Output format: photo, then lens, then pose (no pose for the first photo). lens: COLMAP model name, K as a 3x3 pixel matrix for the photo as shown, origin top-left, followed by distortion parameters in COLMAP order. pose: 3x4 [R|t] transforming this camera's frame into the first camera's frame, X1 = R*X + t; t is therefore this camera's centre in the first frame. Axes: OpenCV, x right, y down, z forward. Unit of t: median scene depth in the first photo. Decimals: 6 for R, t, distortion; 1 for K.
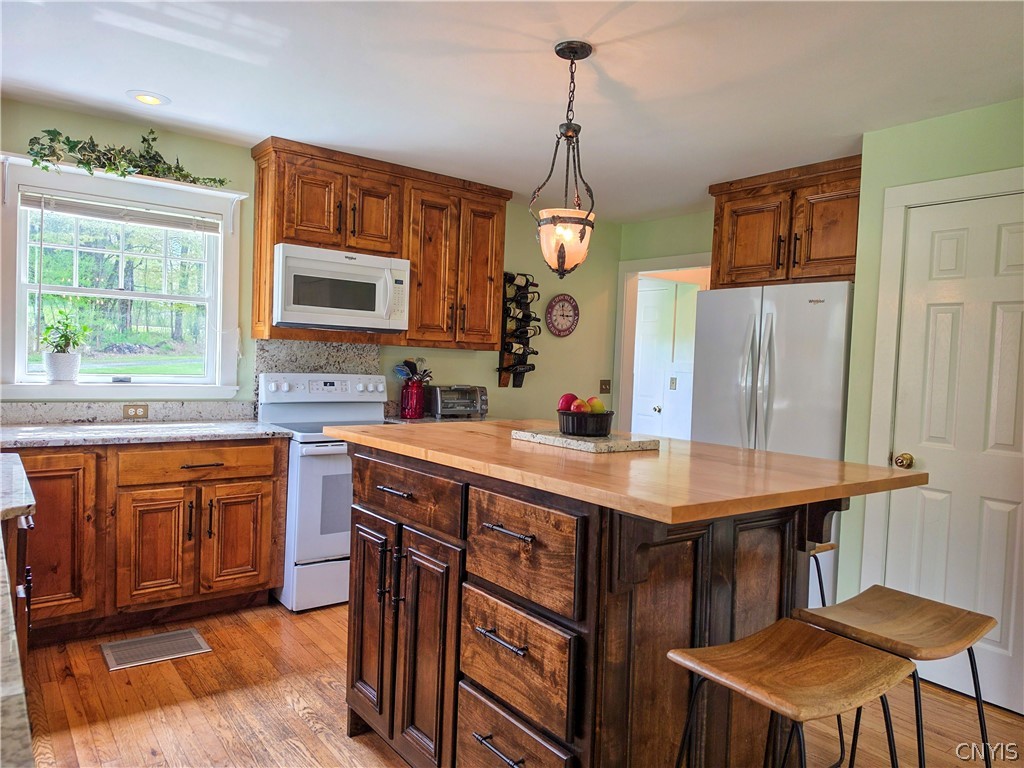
lens RADIAL K [[710.3, 0, 515.2], [0, 710.3, 382.2], [0, 0, 1]] dist [0.070129, -0.090277]
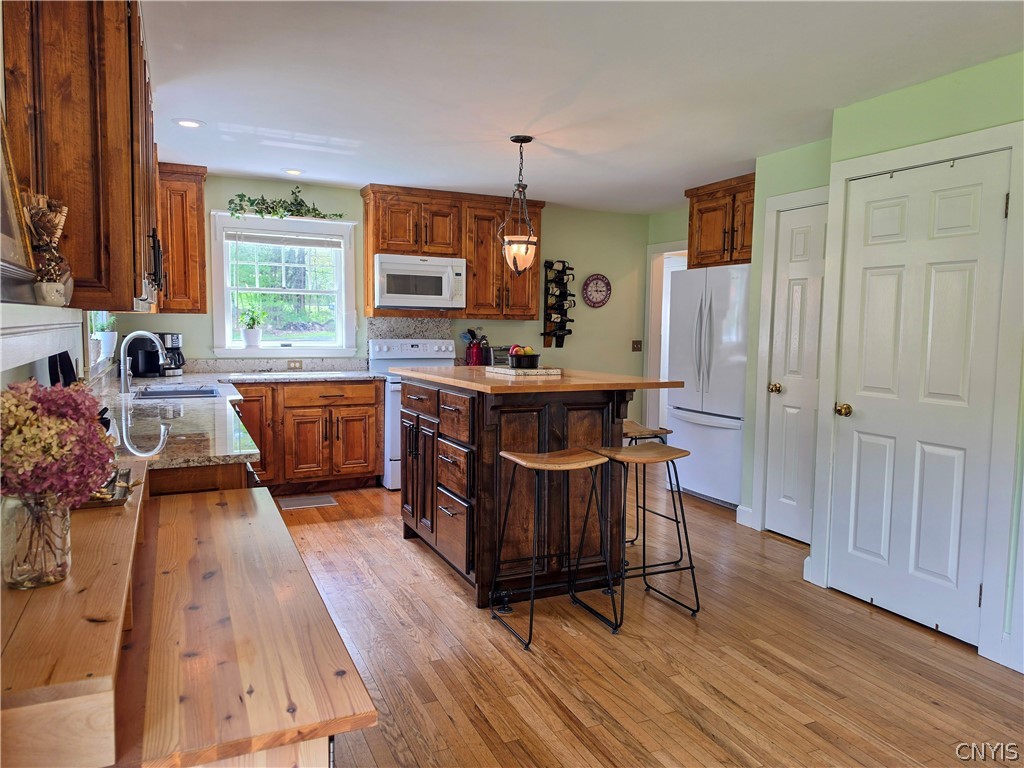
lens RADIAL K [[710.3, 0, 514.5], [0, 710.3, 379.6], [0, 0, 1]] dist [0.070129, -0.090277]
pose [[0.978222, -0.011566, -0.207237, 0.271527], [0.019546, 0.999142, 0.036502, 0.024772], [0.206637, -0.039758, 0.977610, -0.439578]]
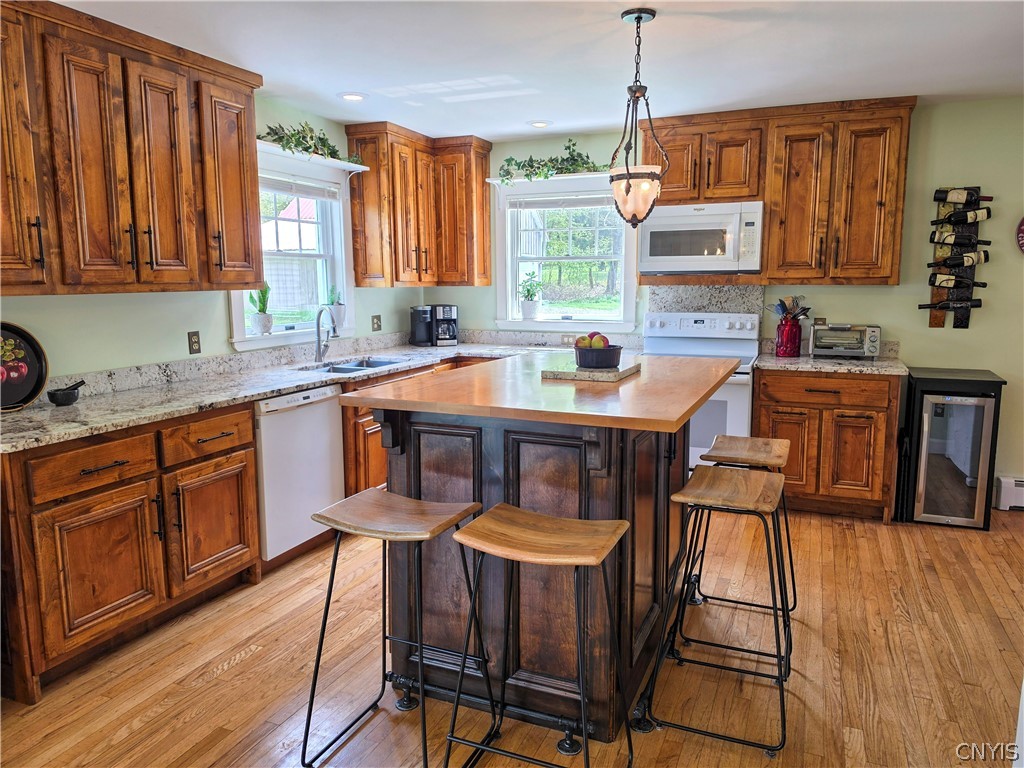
lens RADIAL K [[710.3, 0, 510.7], [0, 710.3, 376.1], [0, 0, 1]] dist [0.070129, -0.090277]
pose [[0.498762, 0.074168, -0.863560, 0.650381], [-0.005826, 0.996596, 0.082229, -0.003006], [0.866719, -0.035981, 0.497497, 0.180944]]
